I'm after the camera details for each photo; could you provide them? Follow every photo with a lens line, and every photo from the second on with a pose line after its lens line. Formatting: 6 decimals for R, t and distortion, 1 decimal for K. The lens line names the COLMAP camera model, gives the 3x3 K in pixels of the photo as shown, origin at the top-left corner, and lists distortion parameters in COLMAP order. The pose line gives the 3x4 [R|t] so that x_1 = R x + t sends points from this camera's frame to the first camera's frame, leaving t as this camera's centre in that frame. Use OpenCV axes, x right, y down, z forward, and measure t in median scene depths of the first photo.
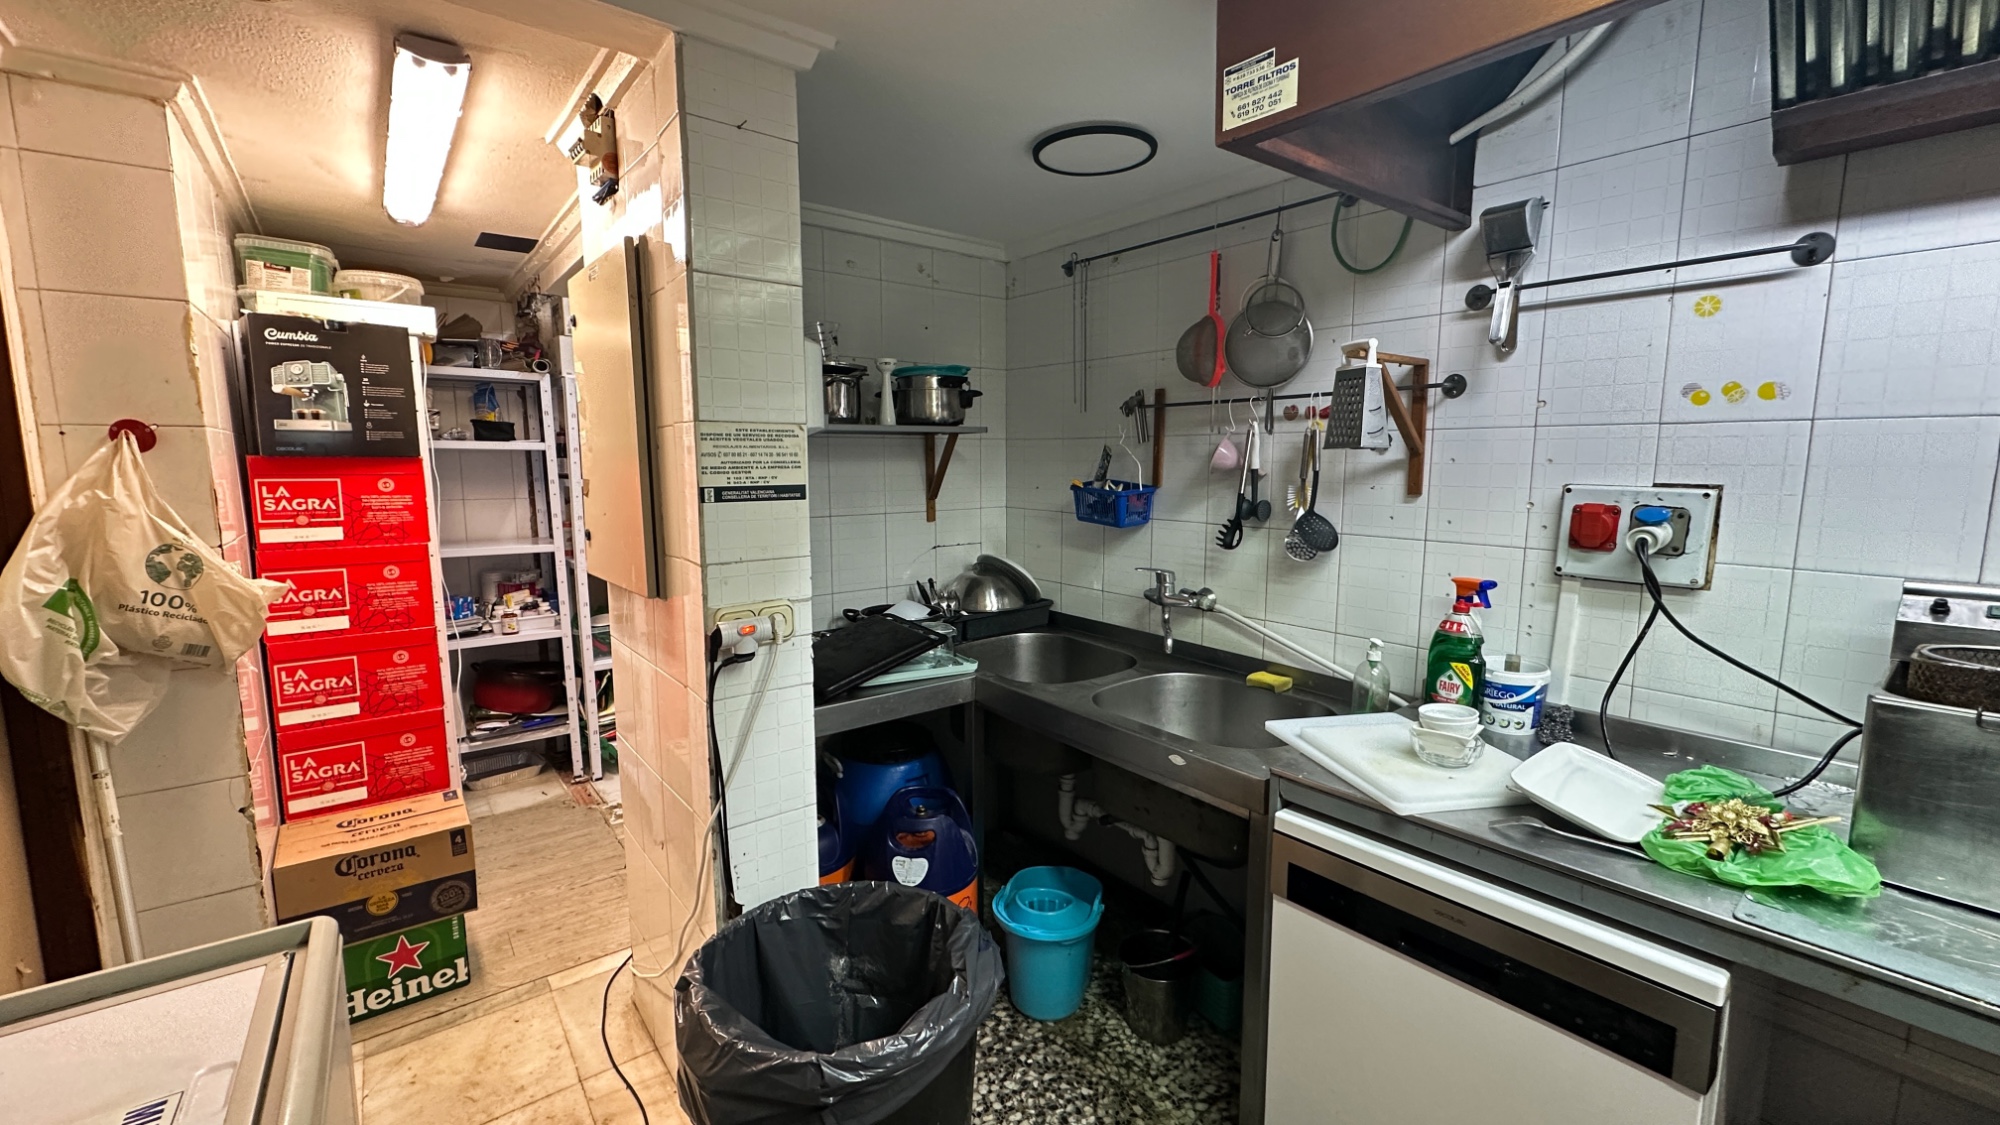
lens RADIAL K [[794.0, 0, 1001.8], [0, 794.0, 559.3], [0, 0, 1]] dist [-0.002146, 0.000137]
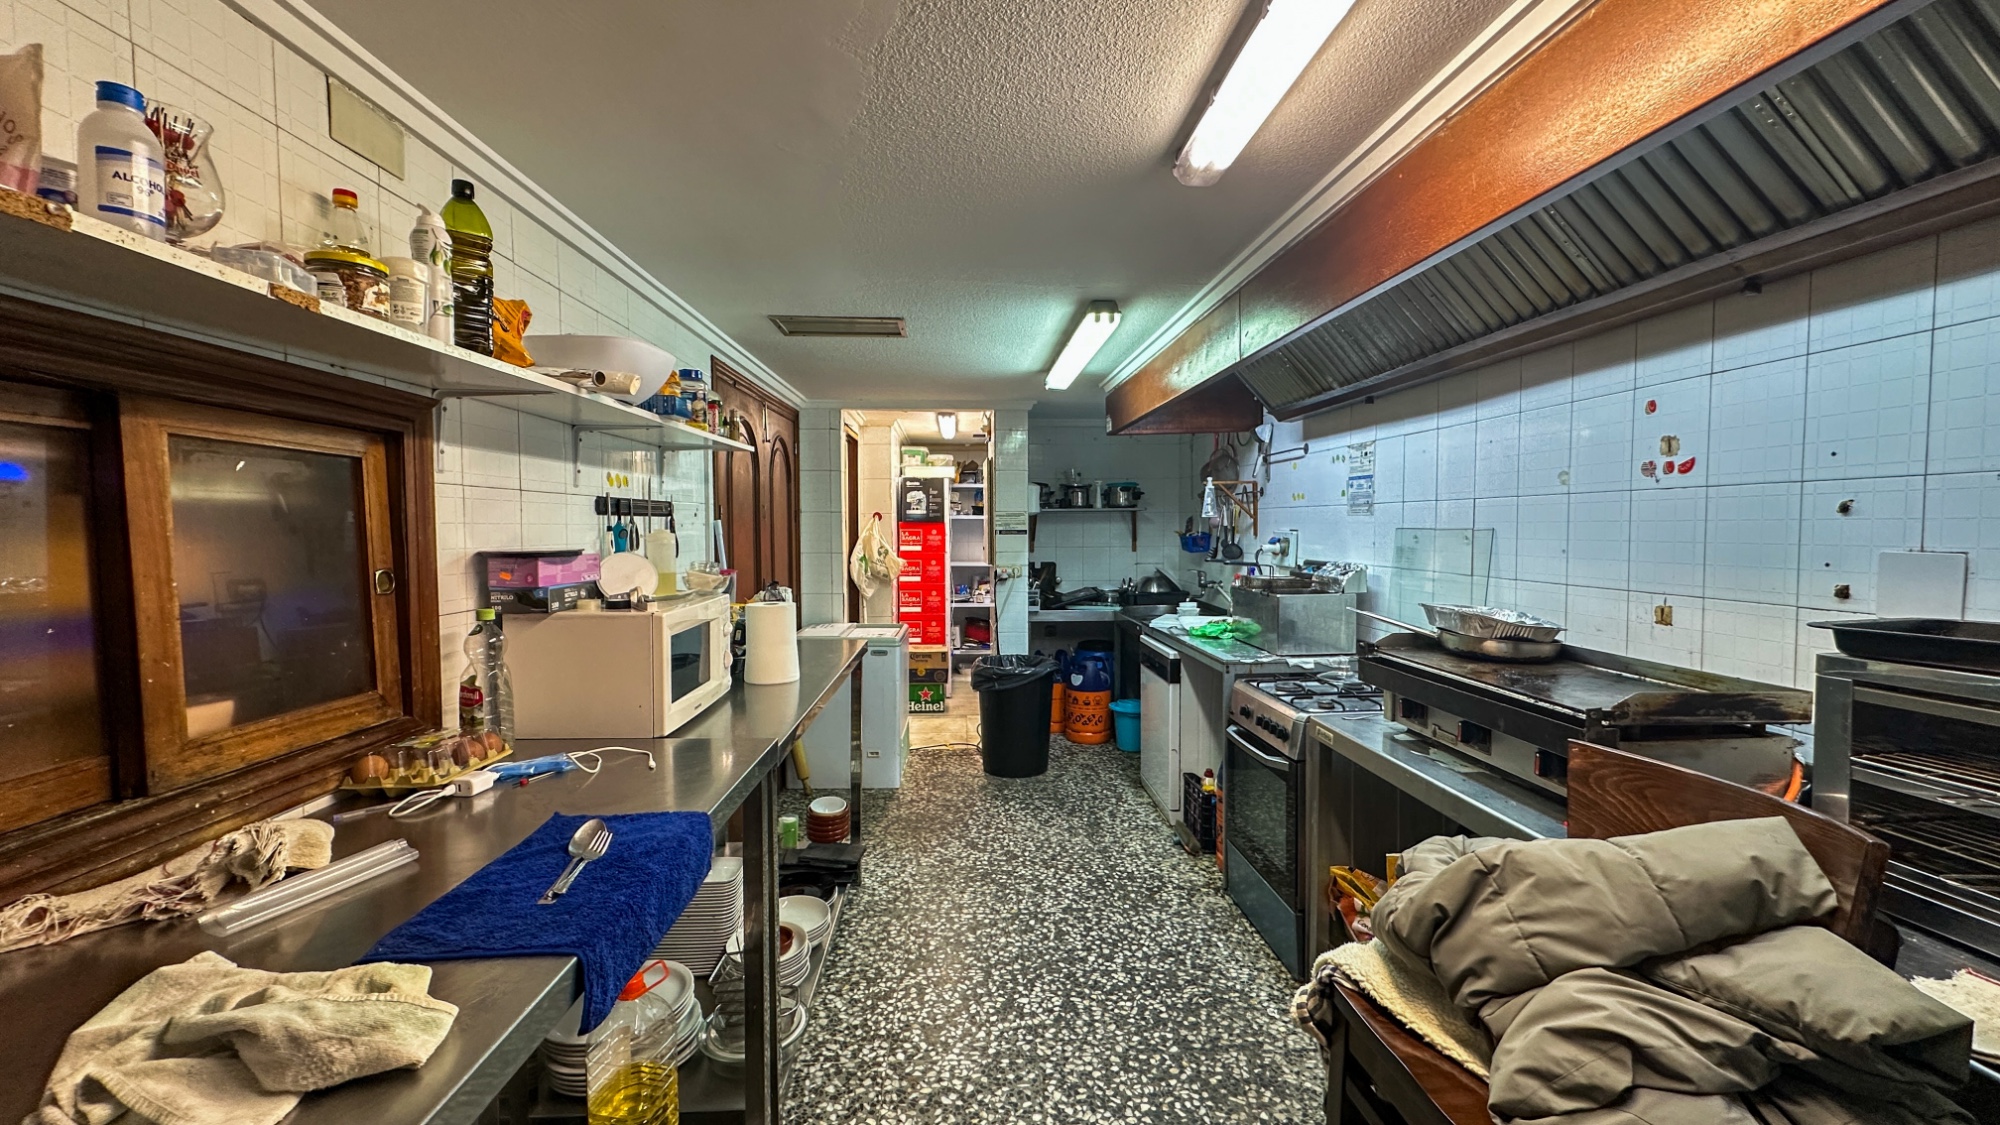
lens RADIAL K [[794.0, 0, 1001.8], [0, 794.0, 559.3], [0, 0, 1]] dist [-0.002146, 0.000137]
pose [[0.816368, 0.022682, -0.577087, 1.079851], [-0.070517, 0.995667, -0.060623, 0.161508], [0.573211, 0.090185, 0.814429, -1.186245]]
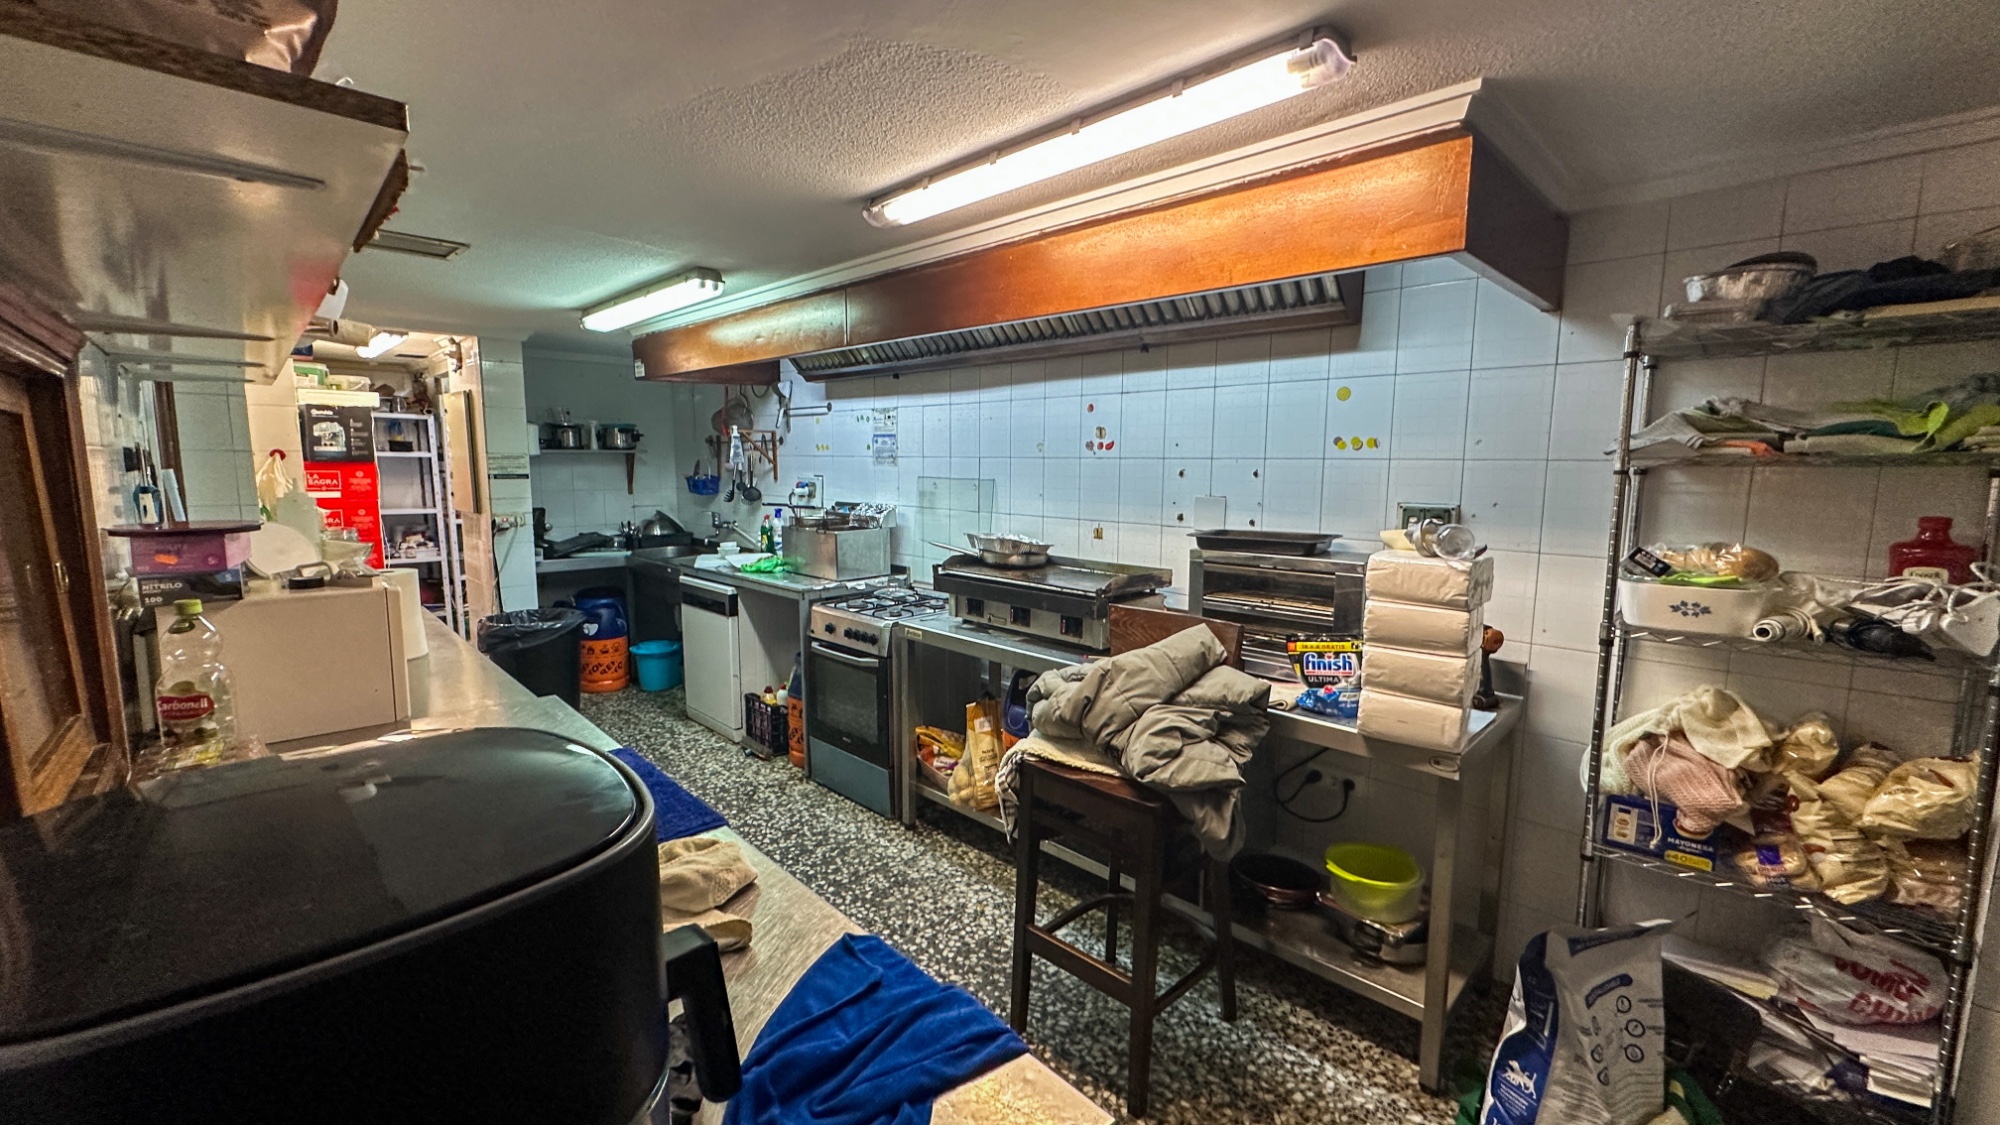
lens RADIAL K [[794.0, 0, 1001.8], [0, 794.0, 559.3], [0, 0, 1]] dist [-0.002146, 0.000137]
pose [[0.993903, -0.004660, 0.110162, 0.829109], [0.004921, 0.999986, -0.002090, 0.169147], [-0.110151, 0.002620, 0.993911, -1.505420]]
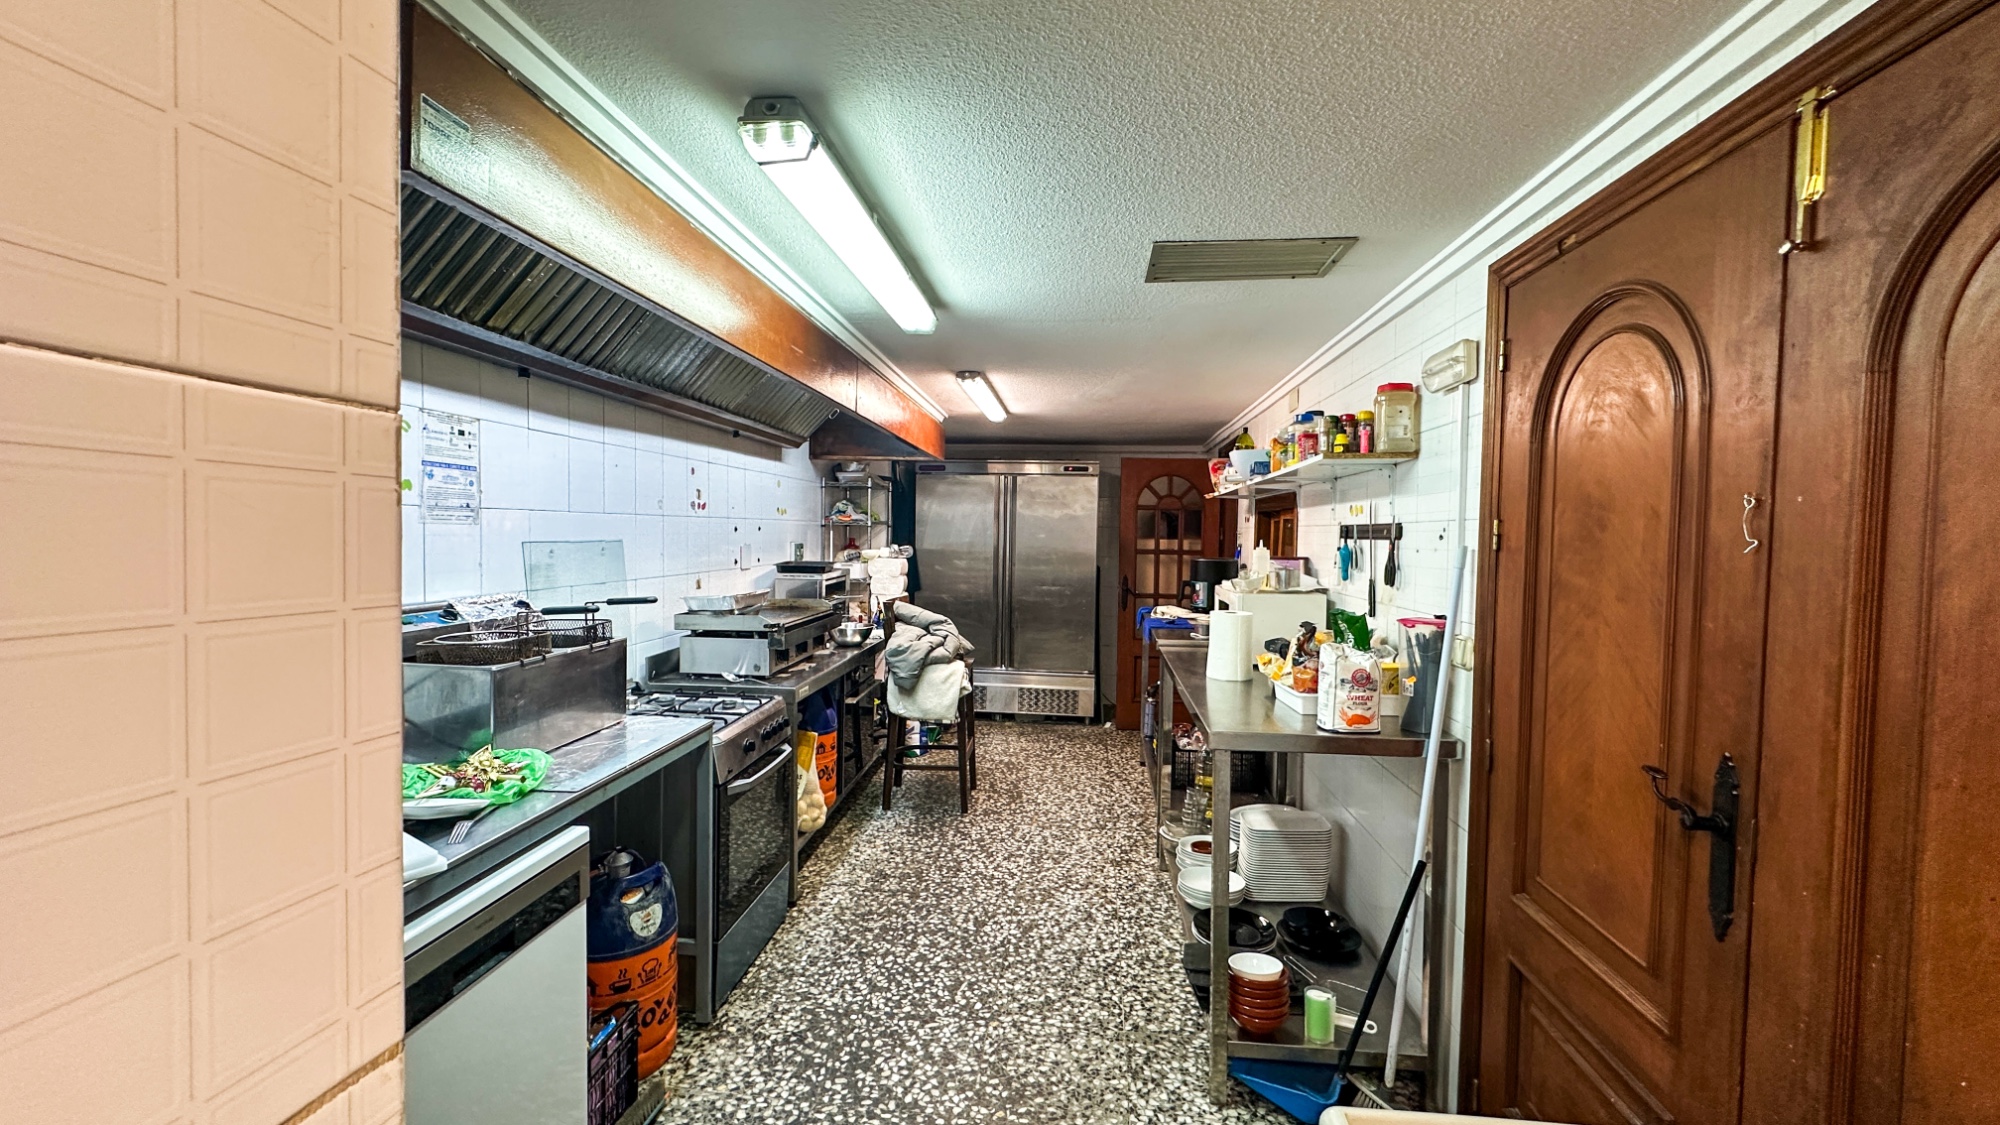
lens RADIAL K [[794.0, 0, 1001.8], [0, 794.0, 559.3], [0, 0, 1]] dist [-0.002146, 0.000137]
pose [[-0.713911, -0.037251, 0.699245, -0.426475], [0.073365, 0.989109, 0.127597, -0.095422], [-0.696383, 0.142393, -0.703402, 0.663291]]
